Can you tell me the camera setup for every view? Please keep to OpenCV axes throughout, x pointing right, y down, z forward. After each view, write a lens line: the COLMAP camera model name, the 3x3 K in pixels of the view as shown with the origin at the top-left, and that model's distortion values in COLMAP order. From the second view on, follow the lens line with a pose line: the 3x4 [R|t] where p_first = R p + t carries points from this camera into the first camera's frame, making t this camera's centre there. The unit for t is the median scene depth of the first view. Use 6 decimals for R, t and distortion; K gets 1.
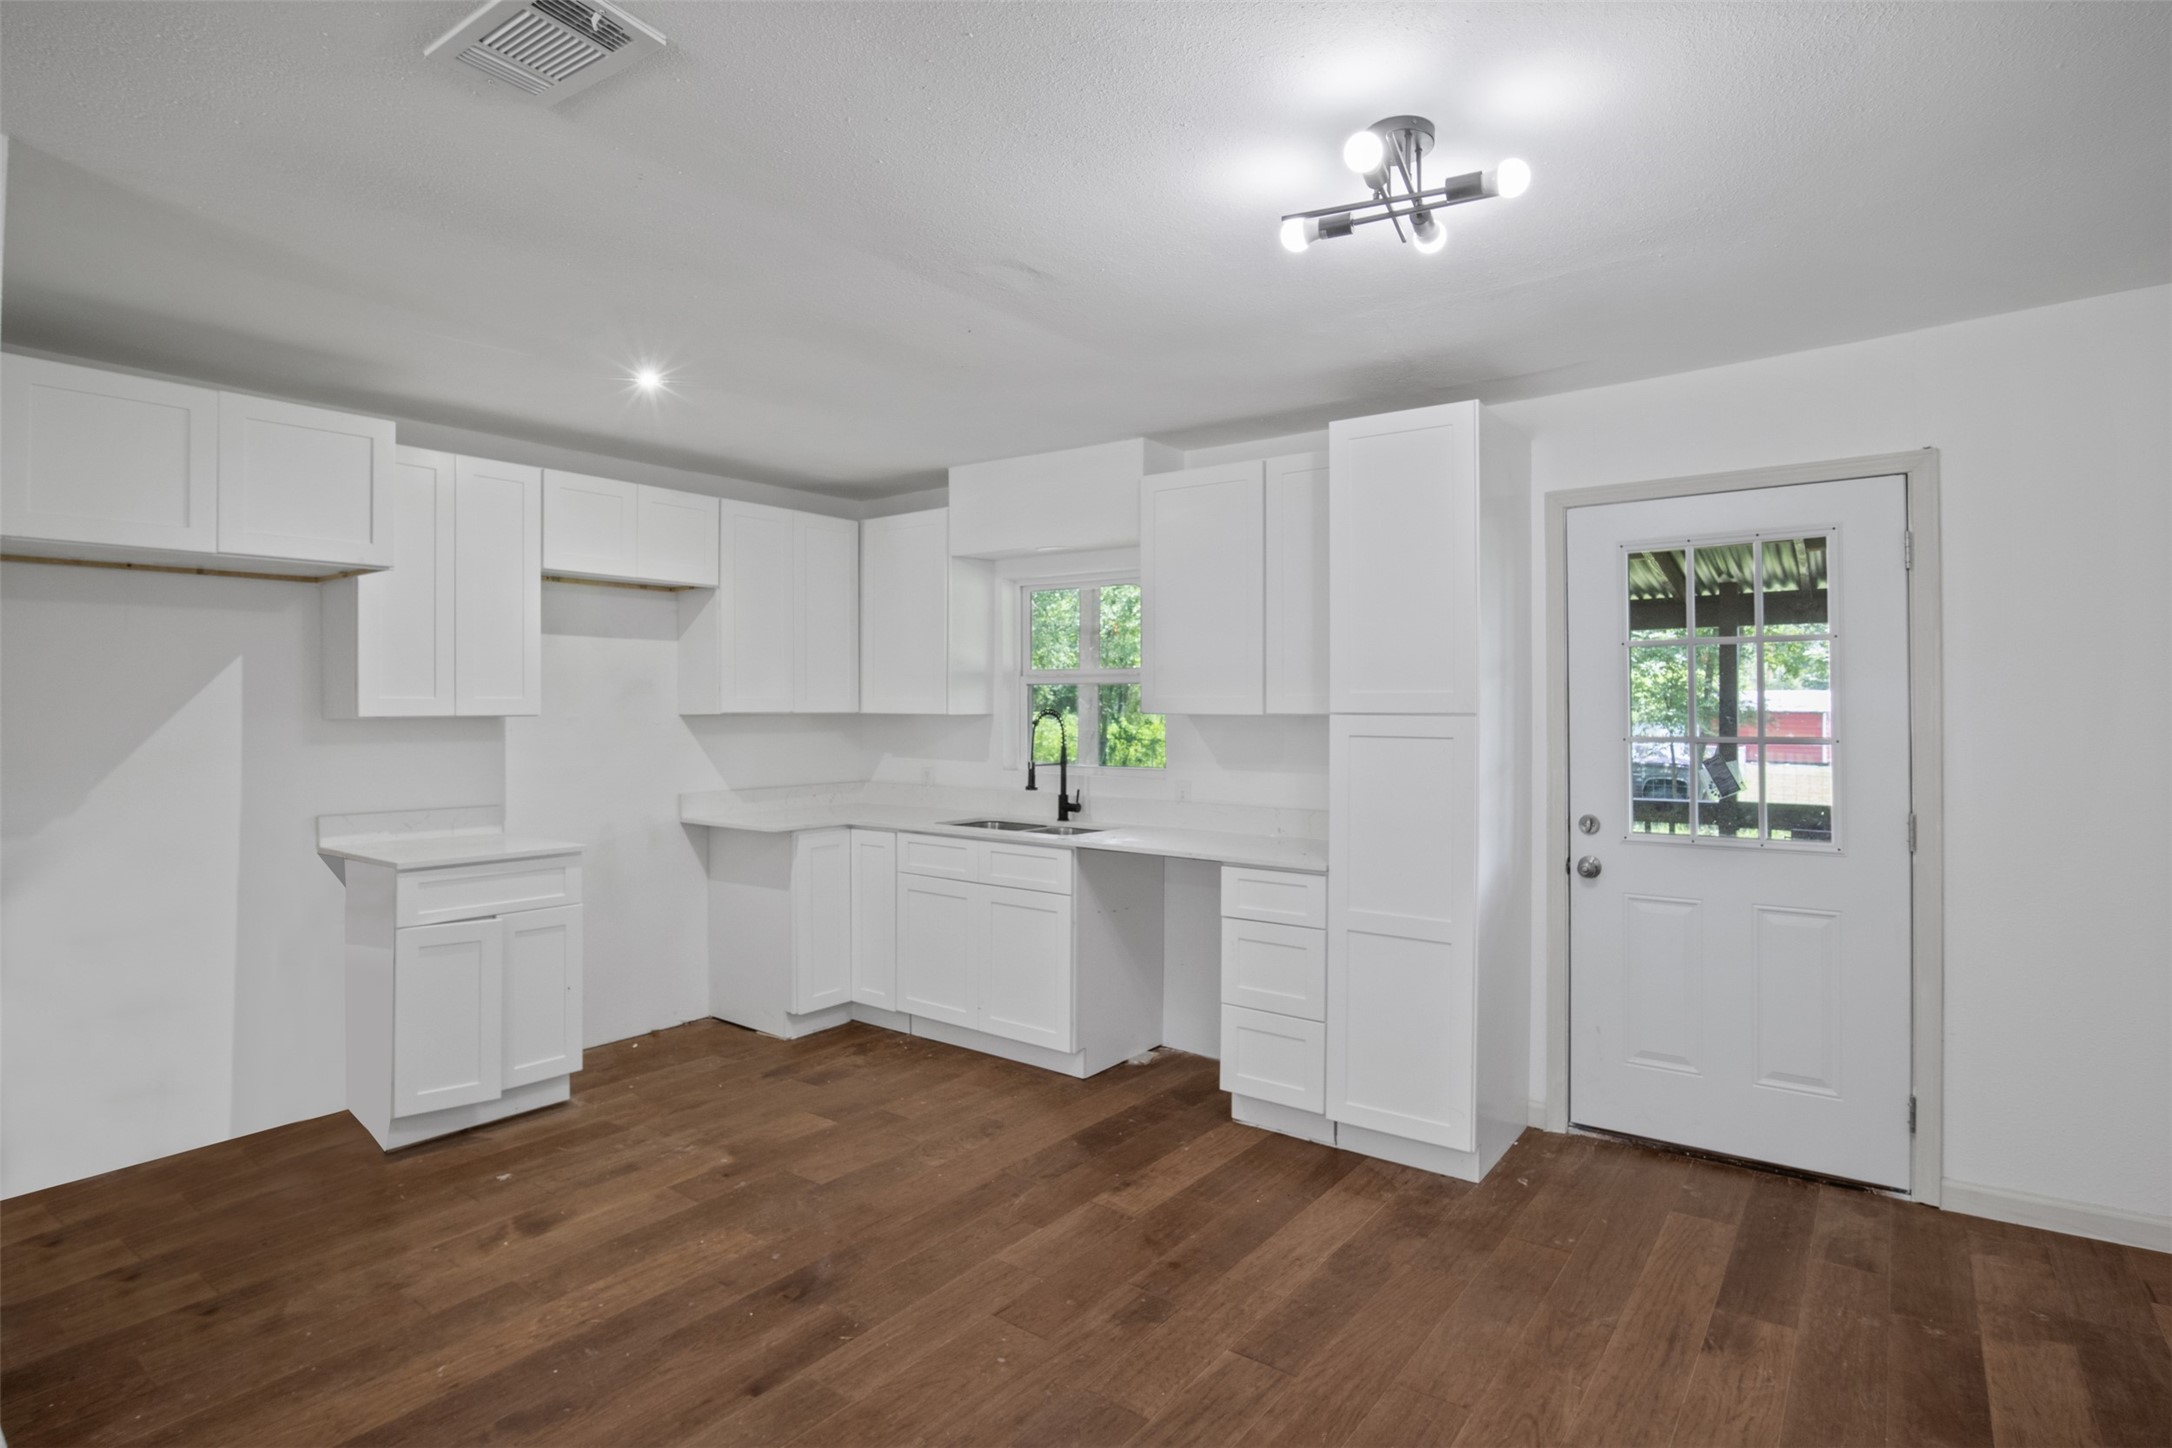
lens RADIAL K [[1096.7, 0, 1077.7], [0, 1096.7, 716.0], [0, 0, 1]] dist [-0.037739, 0.008928]
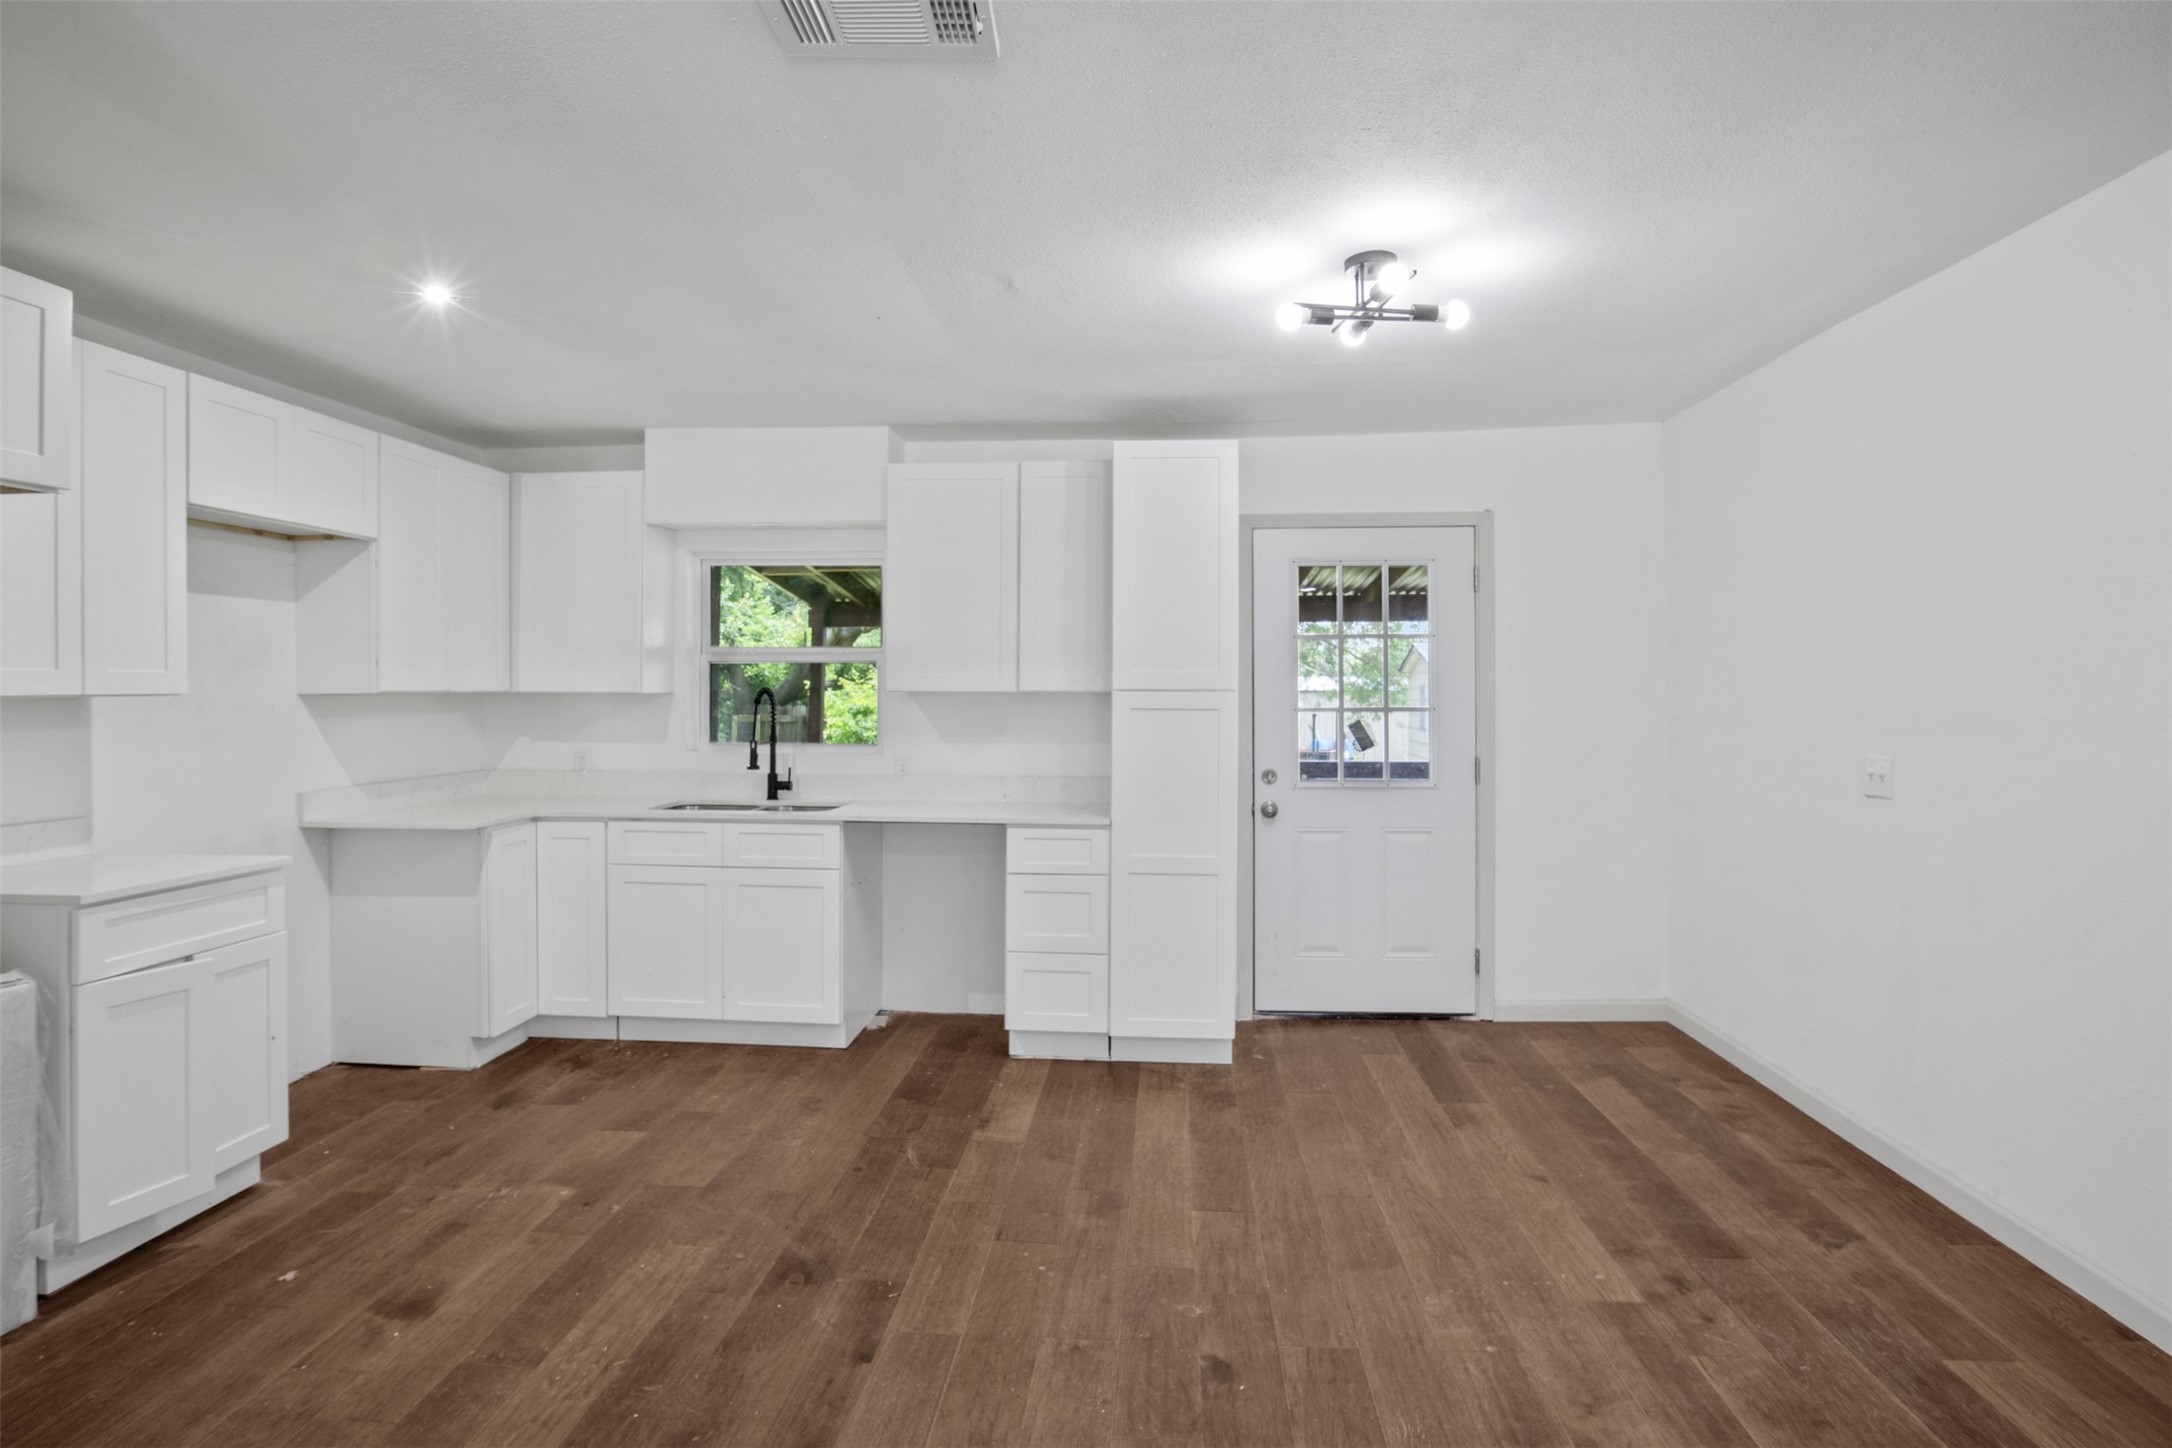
lens RADIAL K [[1096.7, 0, 1092.6], [0, 1096.7, 705.8], [0, 0, 1]] dist [-0.037739, 0.008928]
pose [[0.842315, -0.008677, 0.538915, -0.410824], [0.003886, 0.999942, 0.010026, 0.002595], [-0.538971, -0.006350, 0.842300, 0.021076]]
